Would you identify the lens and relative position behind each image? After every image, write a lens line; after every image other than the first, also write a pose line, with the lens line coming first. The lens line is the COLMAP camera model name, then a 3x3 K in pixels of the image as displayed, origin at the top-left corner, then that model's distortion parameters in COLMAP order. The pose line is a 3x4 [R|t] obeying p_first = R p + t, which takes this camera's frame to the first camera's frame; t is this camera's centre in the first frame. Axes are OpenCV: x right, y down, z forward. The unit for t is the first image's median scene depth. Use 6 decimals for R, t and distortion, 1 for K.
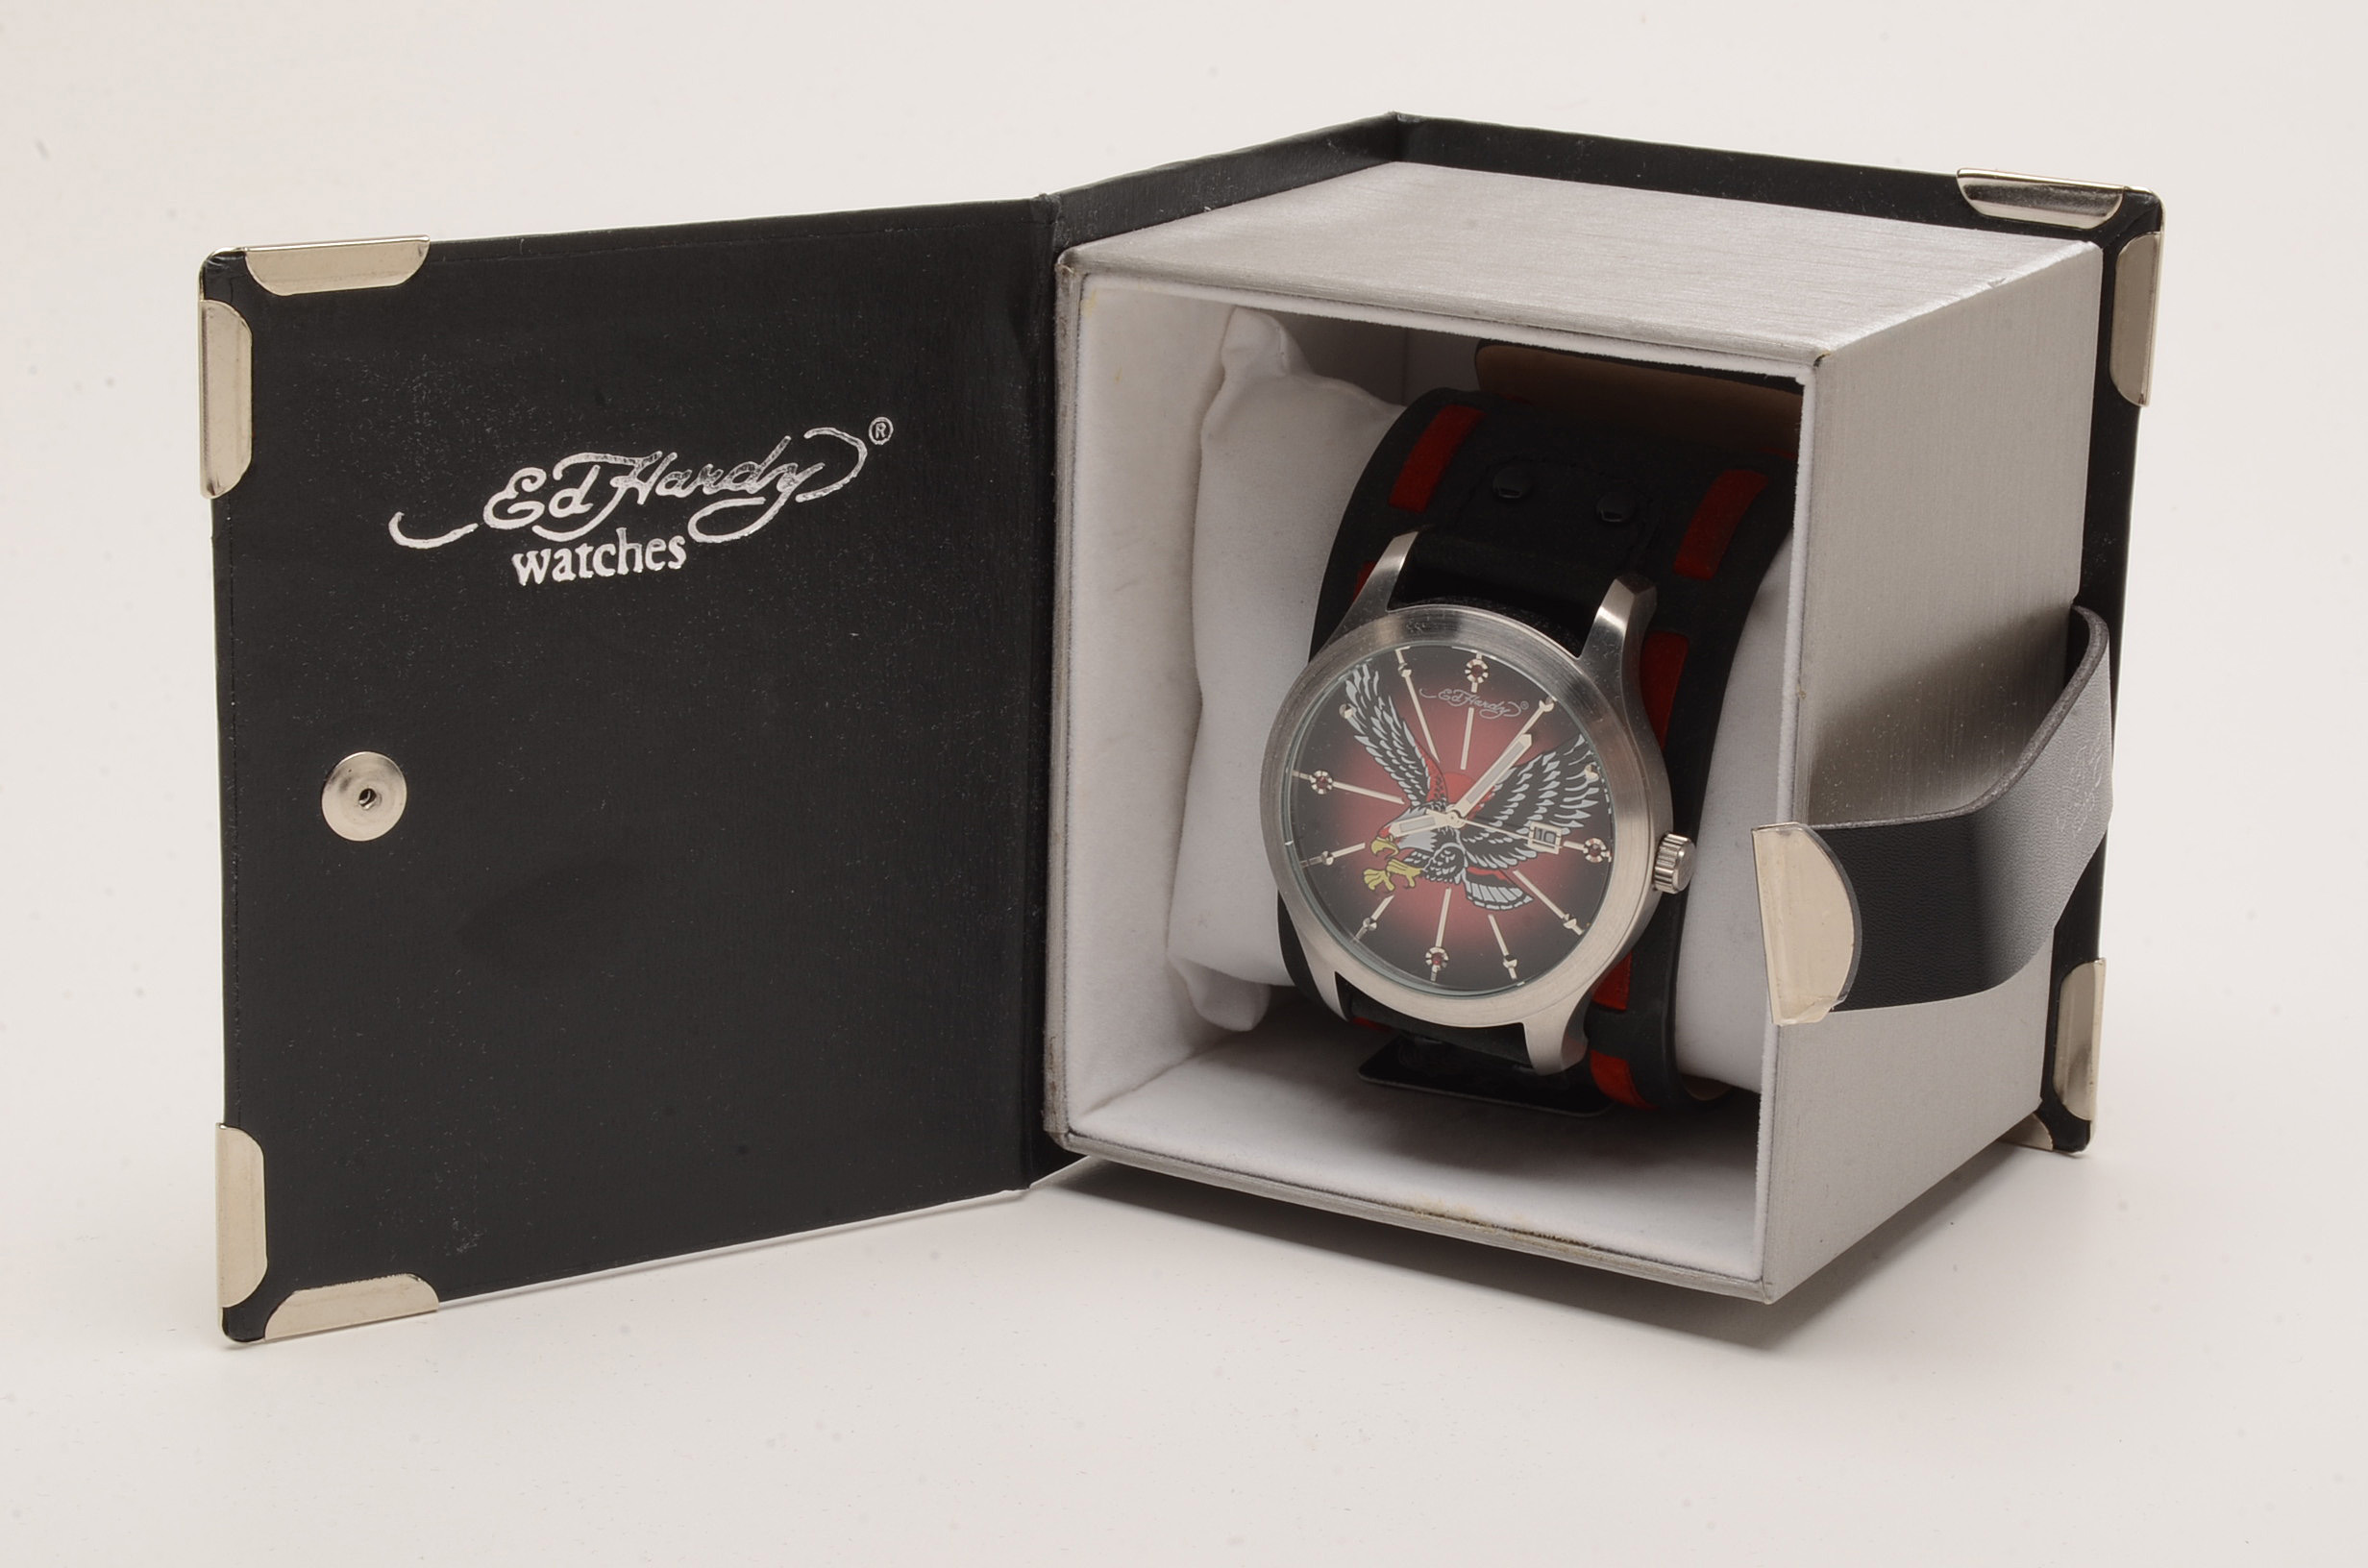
lens RADIAL K [[5065.1, 0, 1184.0], [0, 5065.1, 784.0], [0, 0, 1]] dist [-0.231585, -0.480870]
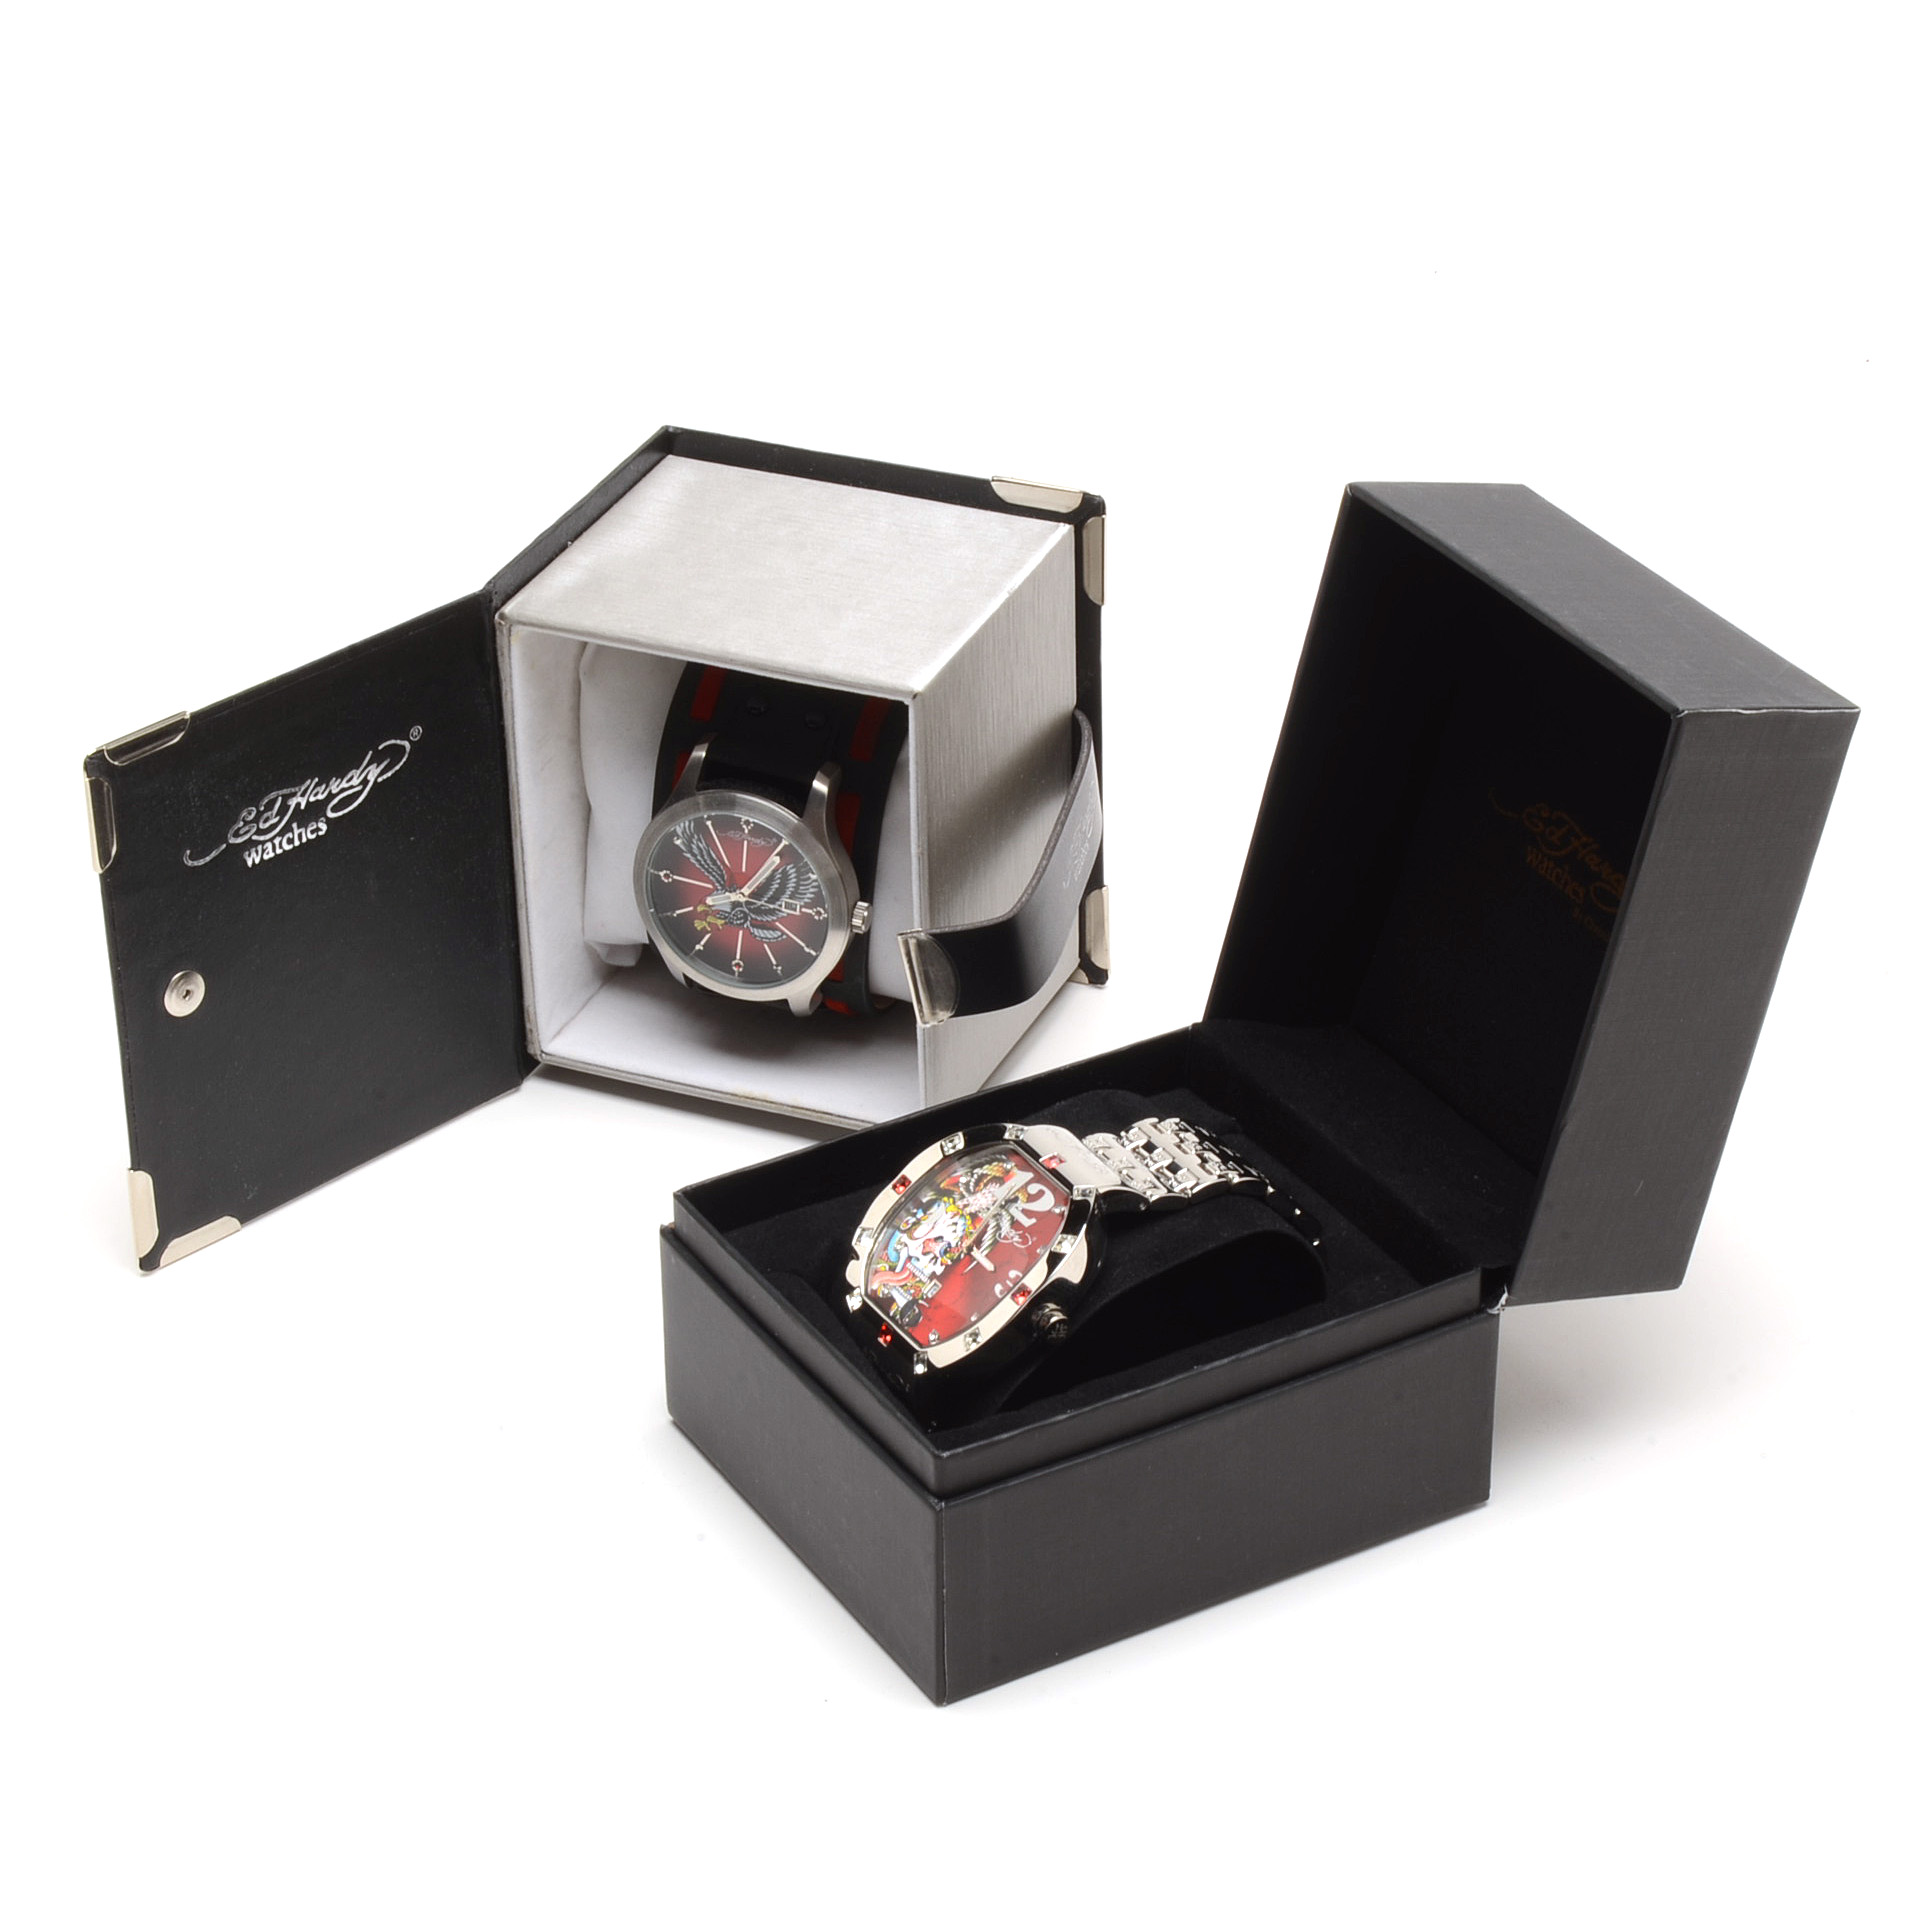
lens RADIAL K [[6188.0, 0, 966.0], [0, 6188.0, 966.0], [0, 0, 1]] dist [-0.080135, 0.547015]
pose [[0.990901, -0.099670, 0.090447, -0.073144], [0.074766, 0.966416, 0.245866, -0.522443], [-0.111915, -0.236866, 0.965075, -1.212429]]
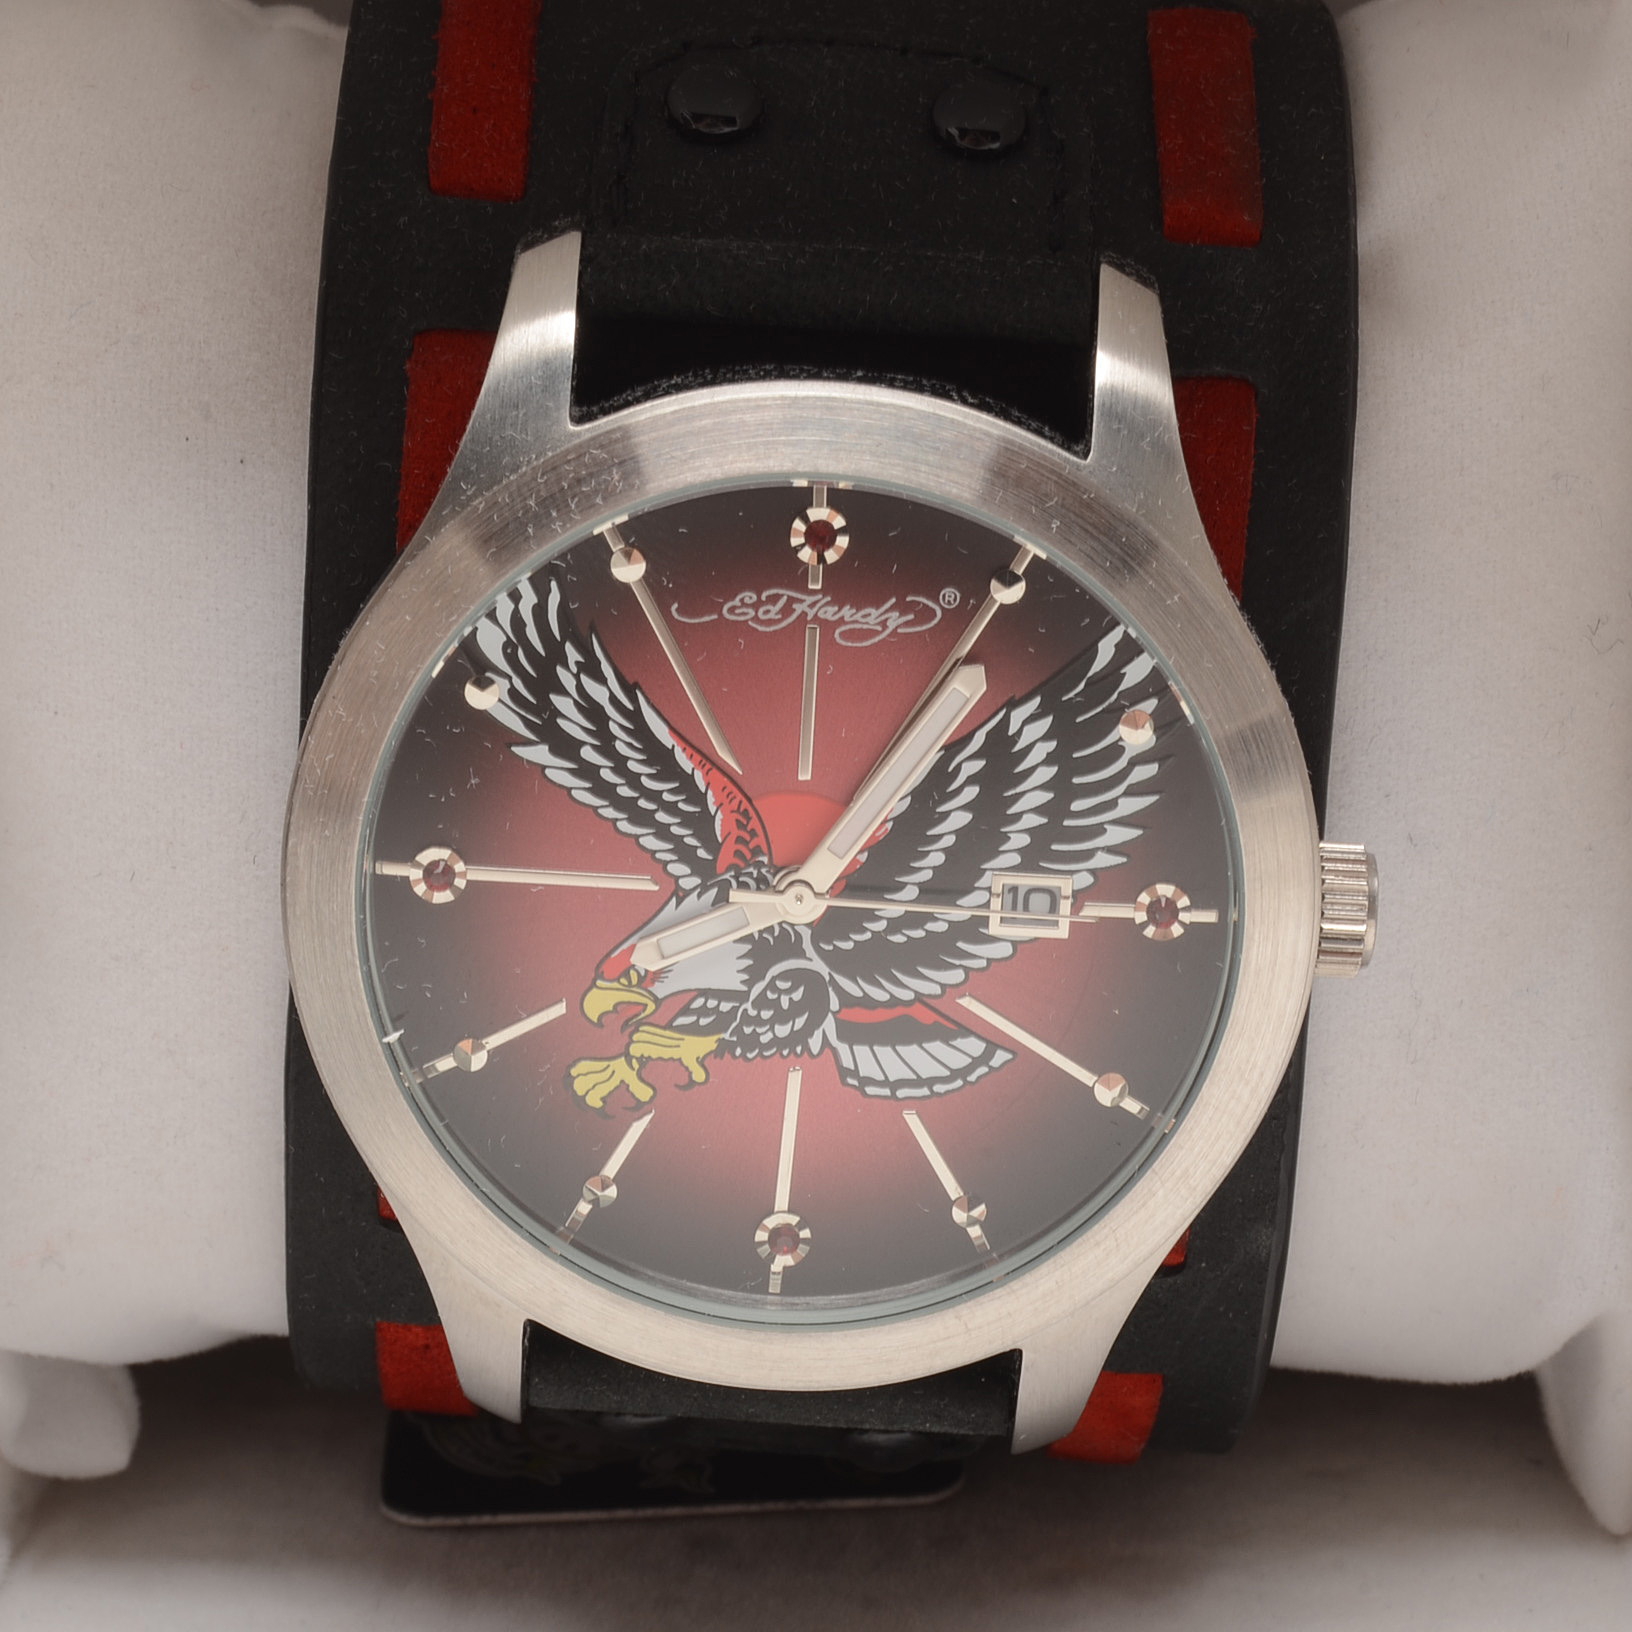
lens RADIAL K [[5227.1, 0, 816.0], [0, 5227.1, 816.0], [0, 0, 1]] dist [-0.080135, 0.547015]
pose [[0.906678, -0.173251, 0.384602, -0.108842], [0.174602, 0.984129, 0.031703, -0.013318], [-0.383991, 0.038407, 0.922538, 0.604957]]
